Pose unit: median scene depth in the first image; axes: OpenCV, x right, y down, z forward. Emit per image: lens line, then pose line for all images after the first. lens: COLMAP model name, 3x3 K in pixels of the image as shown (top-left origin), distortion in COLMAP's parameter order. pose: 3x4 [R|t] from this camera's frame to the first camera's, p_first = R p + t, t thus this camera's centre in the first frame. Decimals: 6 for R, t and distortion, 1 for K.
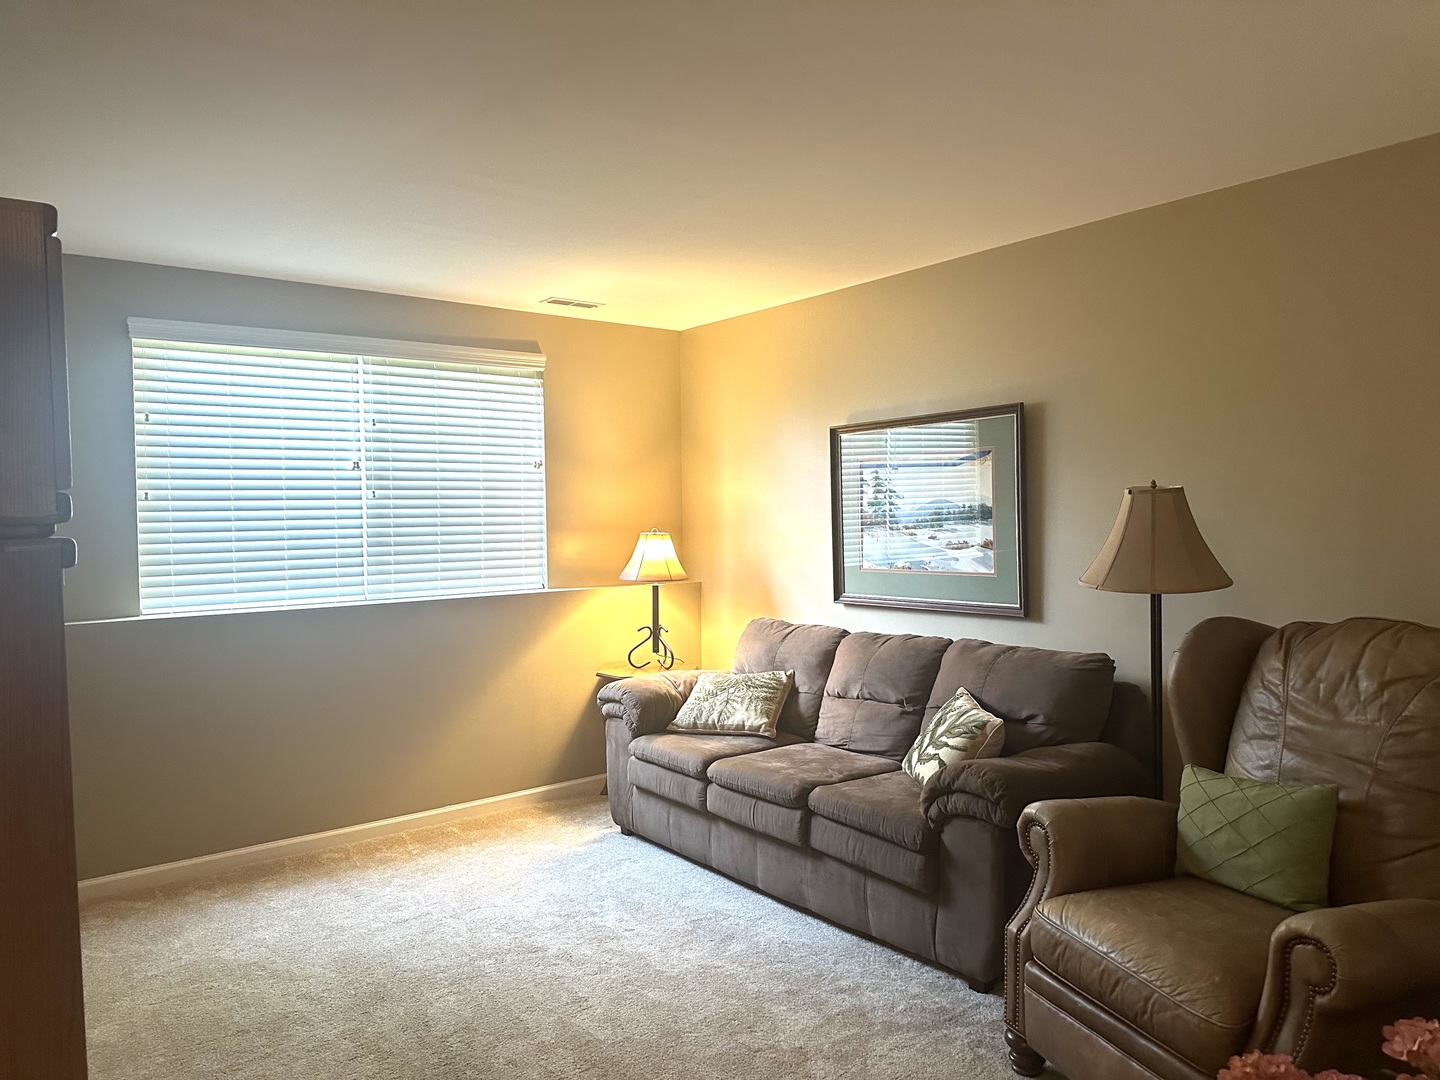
lens RADIAL K [[1006.7, 0, 719.7], [0, 1006.7, 531.5], [0, 0, 1]] dist [0.117755, -0.157262]
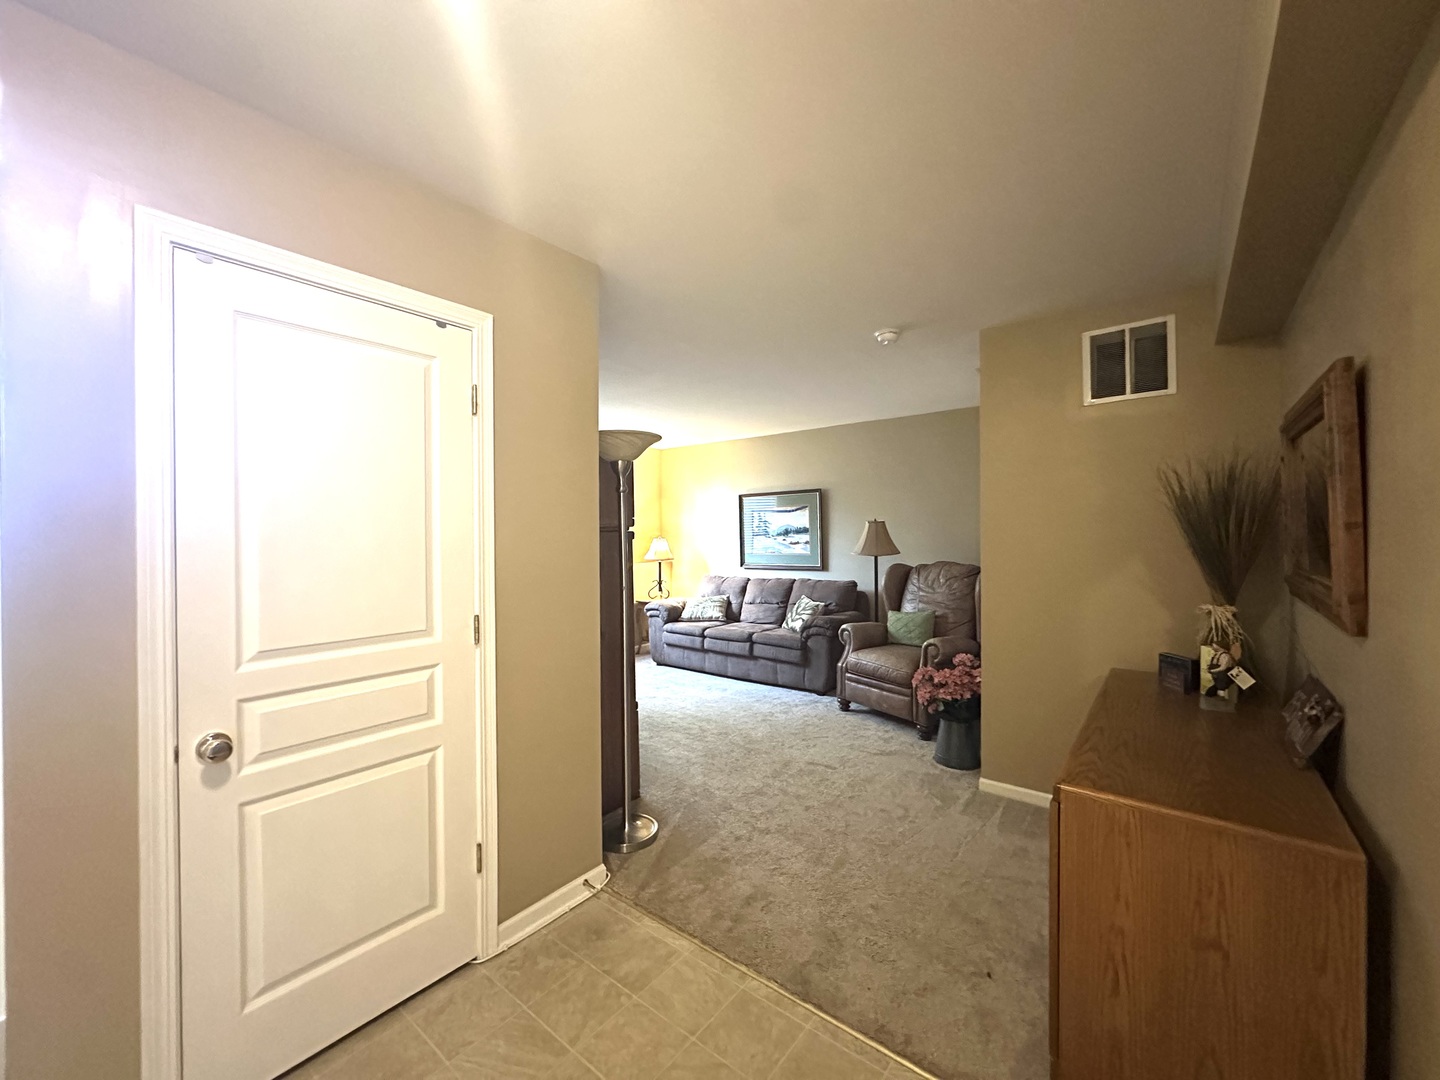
lens RADIAL K [[575.8, 0, 720.0], [0, 575.8, 540.0], [0, 0, 1]] dist [-0.004052, 0.000356]
pose [[0.973583, 0.000256, 0.228332, -0.297270], [0.001990, 0.999952, -0.009606, 0.021233], [-0.228324, 0.009807, 0.973536, -0.388720]]
